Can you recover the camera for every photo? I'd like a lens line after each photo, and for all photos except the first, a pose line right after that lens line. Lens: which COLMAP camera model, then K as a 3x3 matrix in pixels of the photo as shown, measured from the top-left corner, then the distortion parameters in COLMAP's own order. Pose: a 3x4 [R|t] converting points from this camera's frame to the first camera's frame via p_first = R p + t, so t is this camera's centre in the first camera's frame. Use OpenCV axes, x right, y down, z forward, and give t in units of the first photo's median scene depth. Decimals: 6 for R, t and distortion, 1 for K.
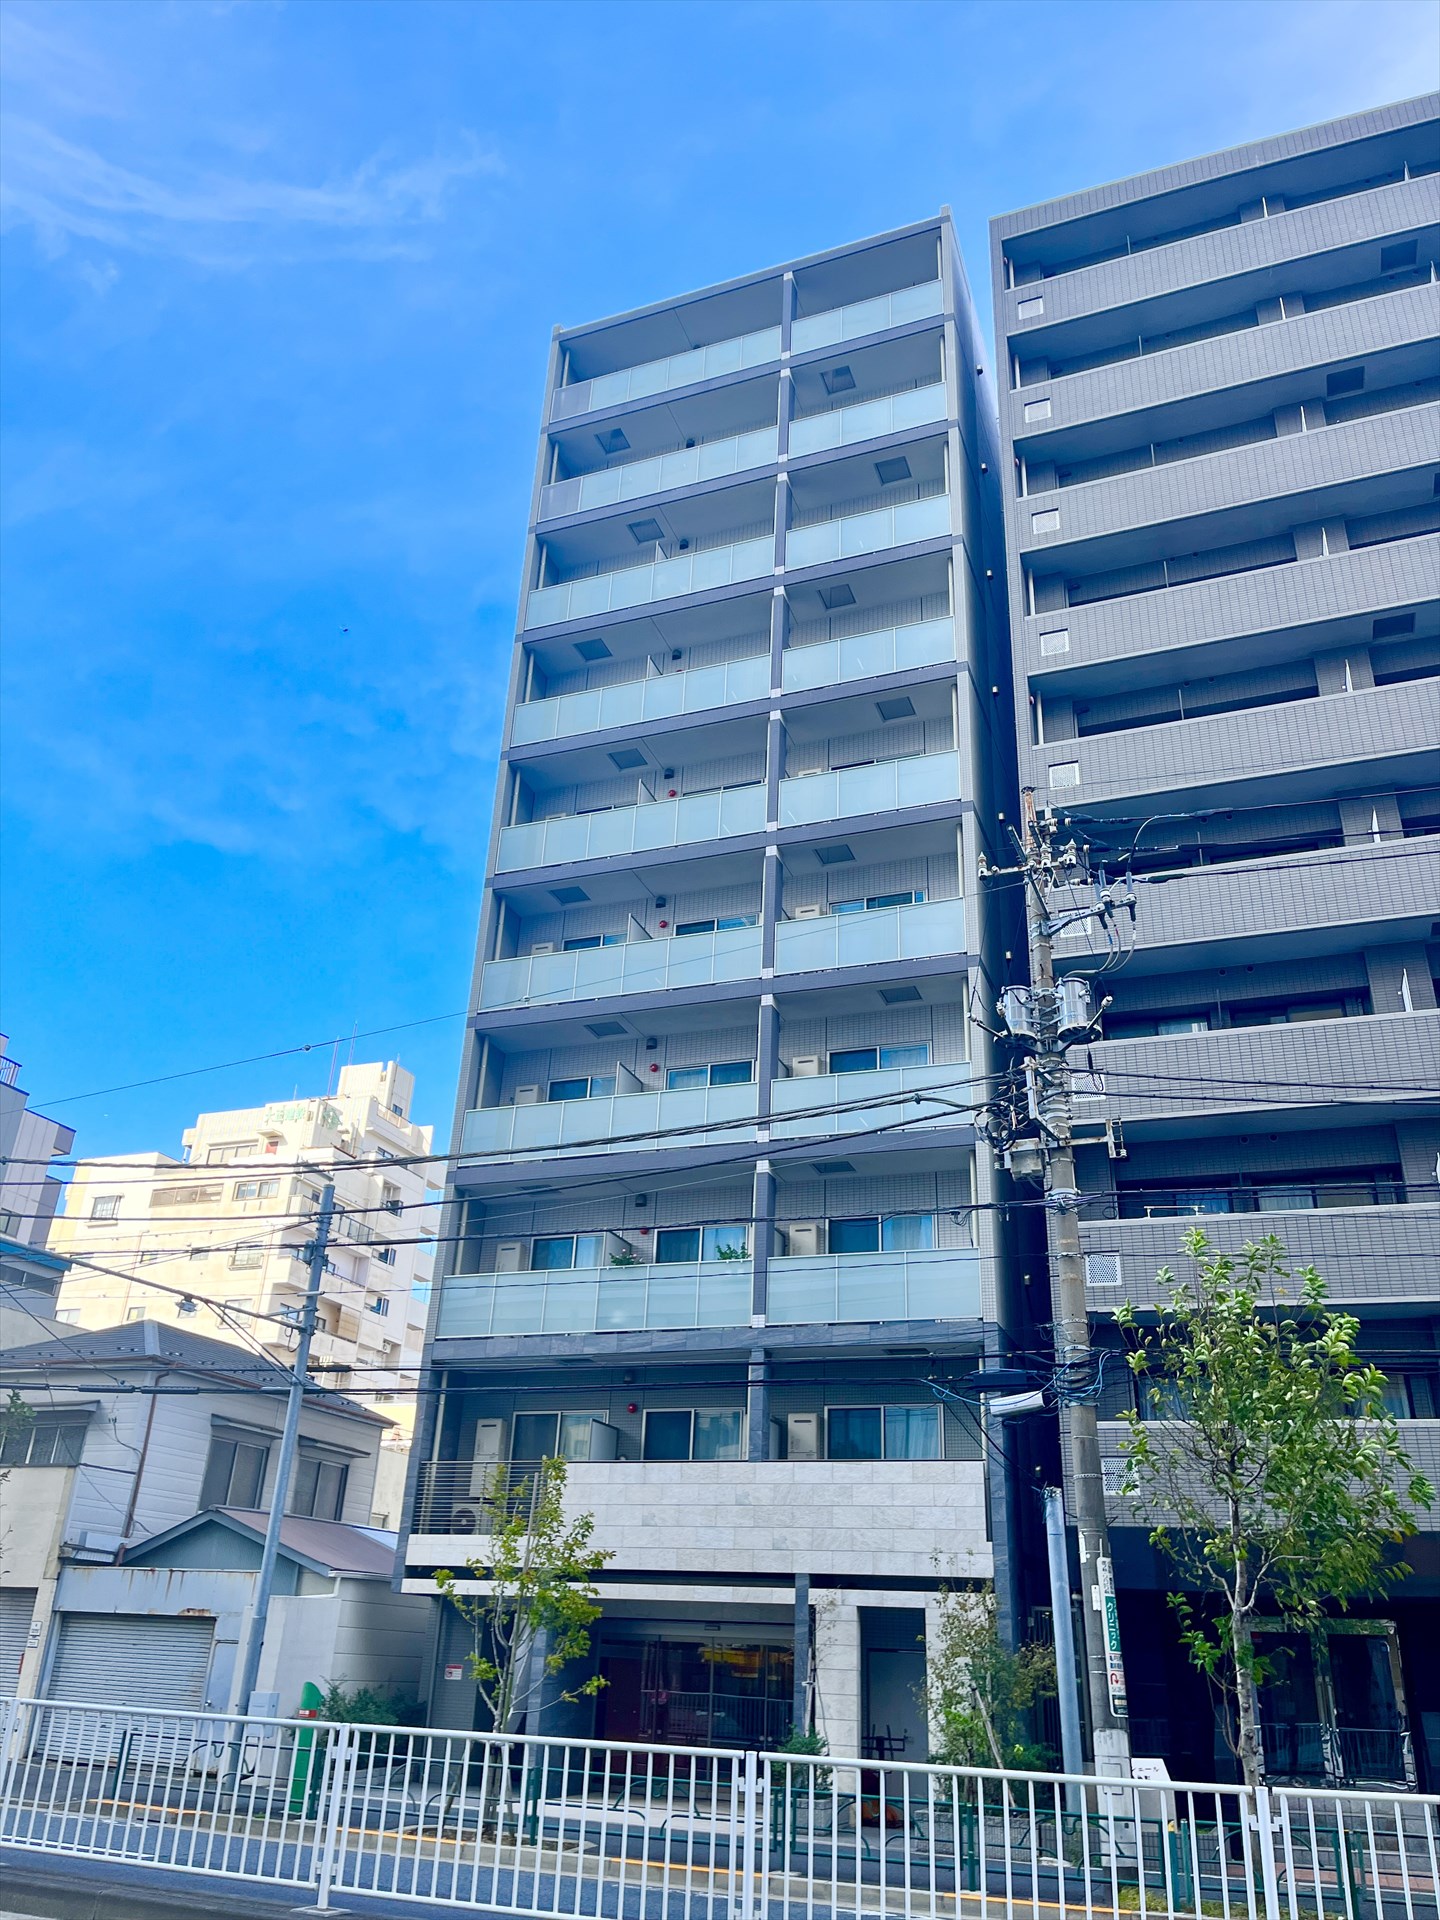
lens RADIAL K [[1459.1, 0, 720.0], [0, 1459.1, 960.0], [0, 0, 1]] dist [0.055373, -0.082145]
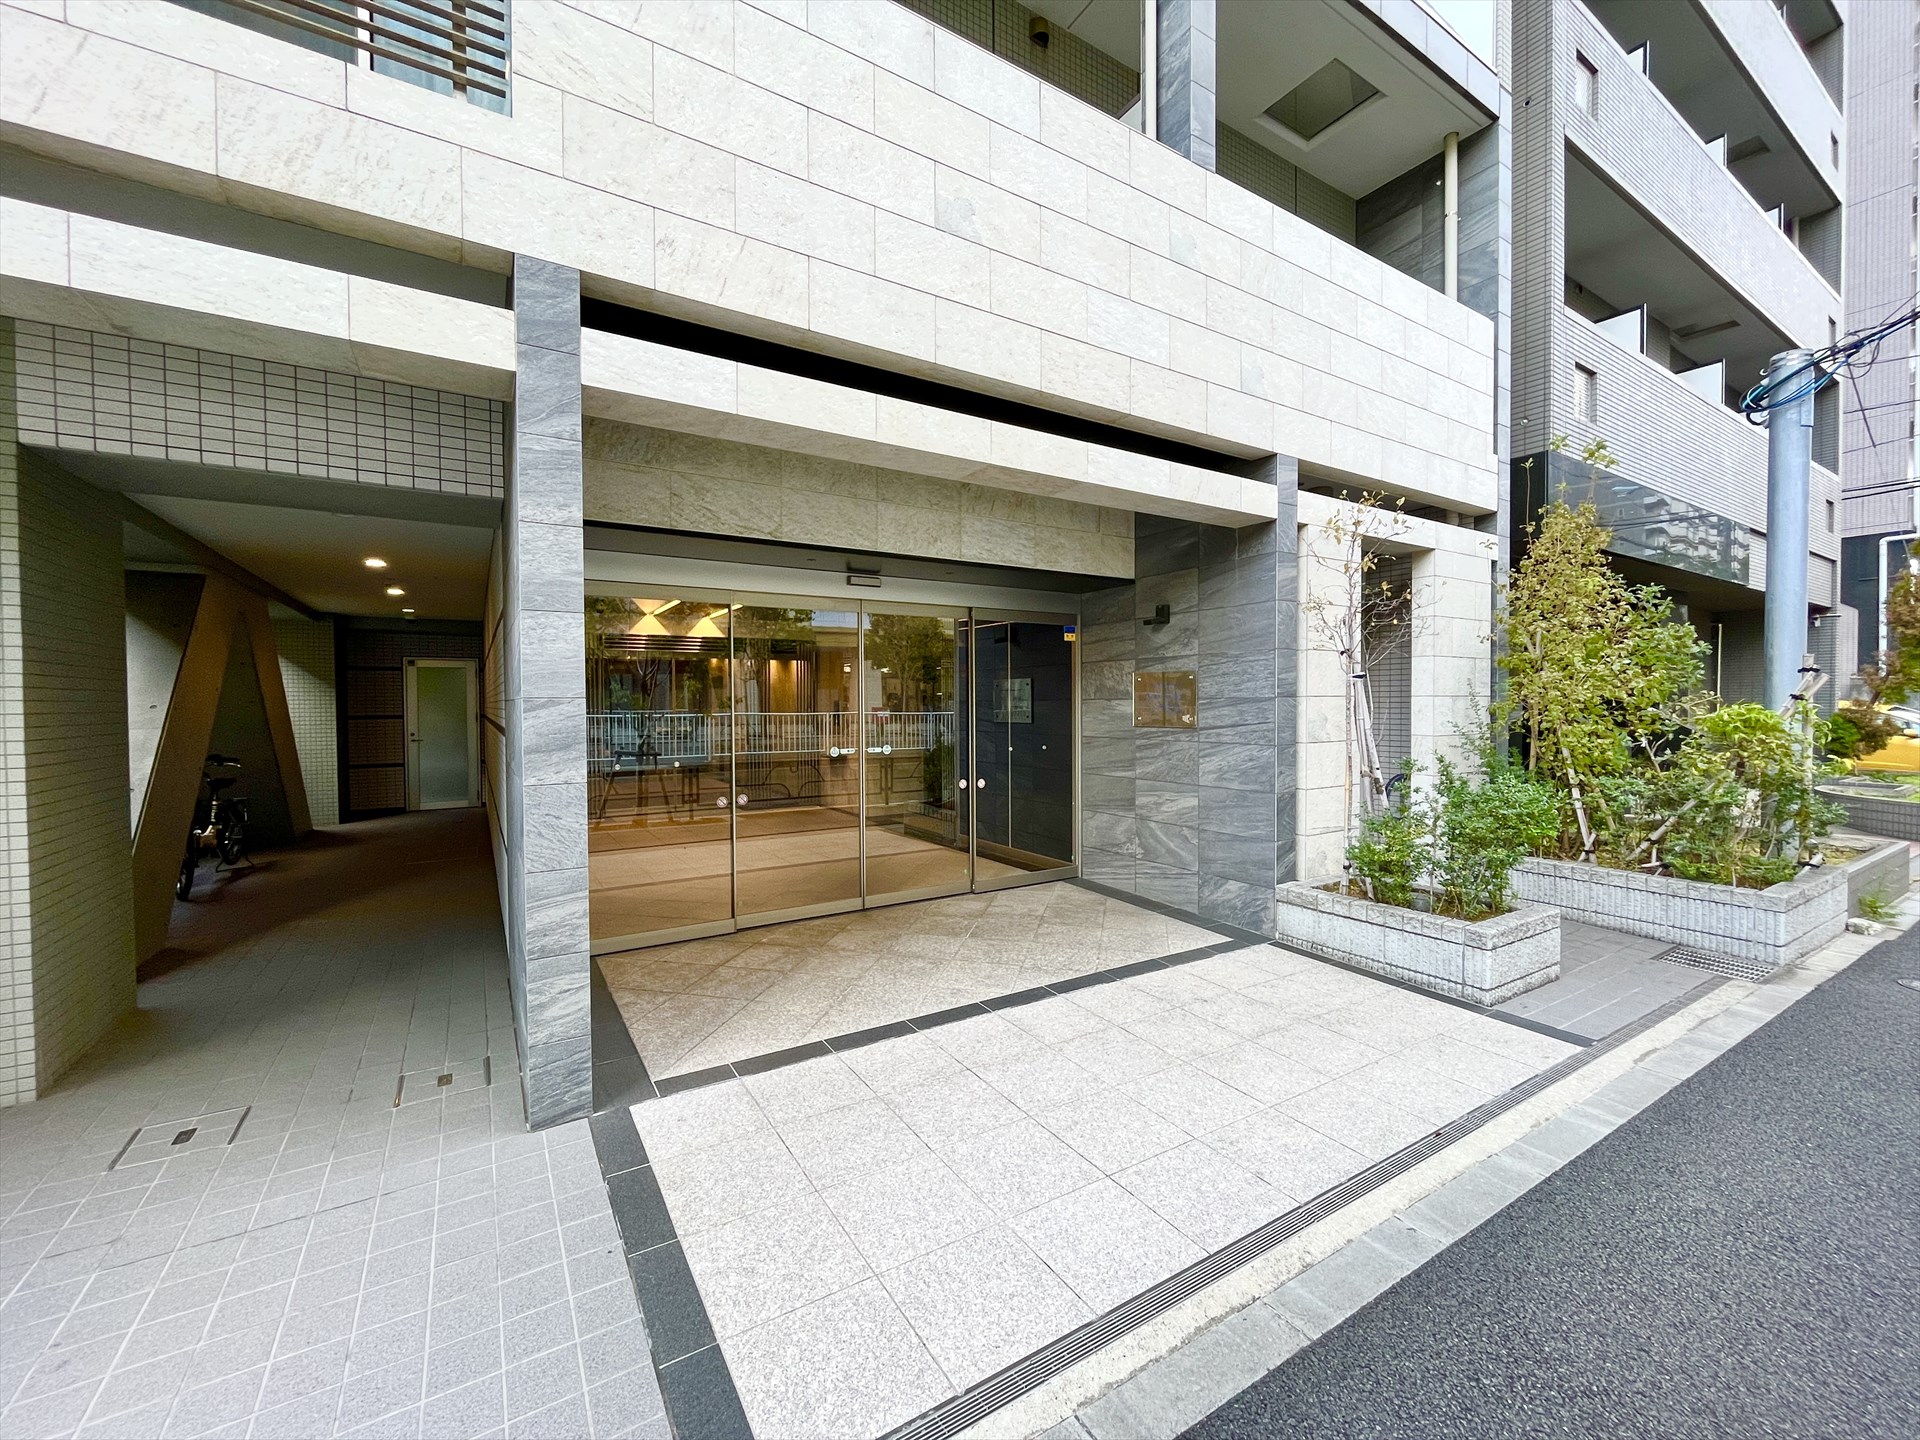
lens RADIAL K [[785.4, 0, 960.0], [0, 785.4, 720.0], [0, 0, 1]] dist [-0.010457, -0.000115]
pose [[0.608368, -0.067254, 0.790801, -0.174627], [-0.341454, 0.877293, 0.337292, 0.394744], [-0.716448, -0.475219, 0.510753, 0.816561]]
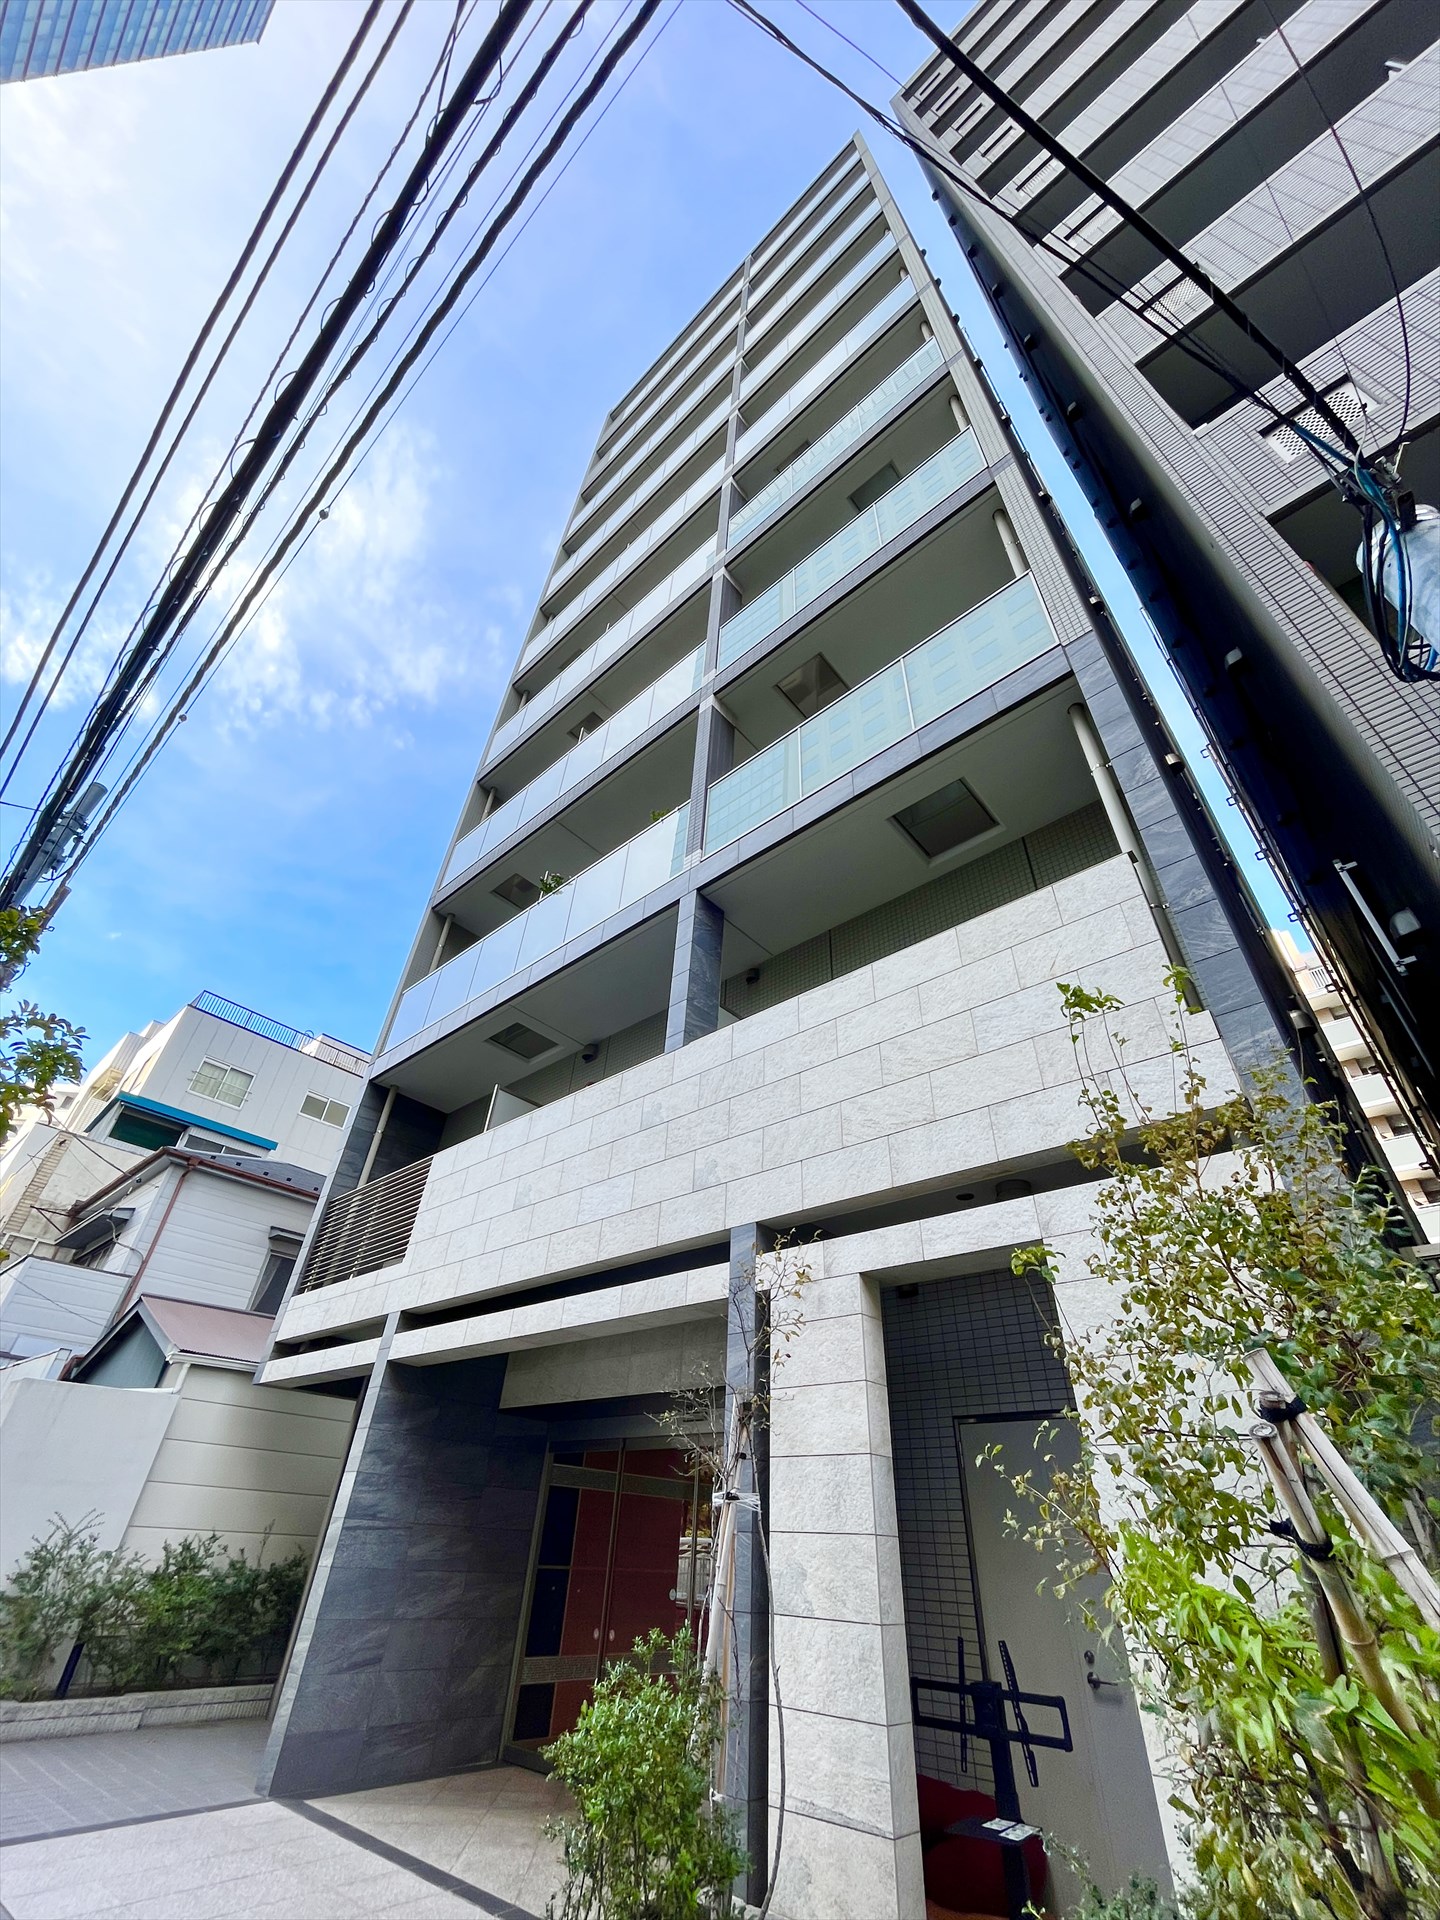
lens RADIAL K [[785.4, 0, 720.0], [0, 785.4, 960.0], [0, 0, 1]] dist [-0.010457, -0.000115]
pose [[0.936255, -0.212901, -0.279464, 0.115791], [0.147798, 0.960337, -0.236450, 0.354801], [0.318720, 0.180074, 0.930587, 0.691753]]
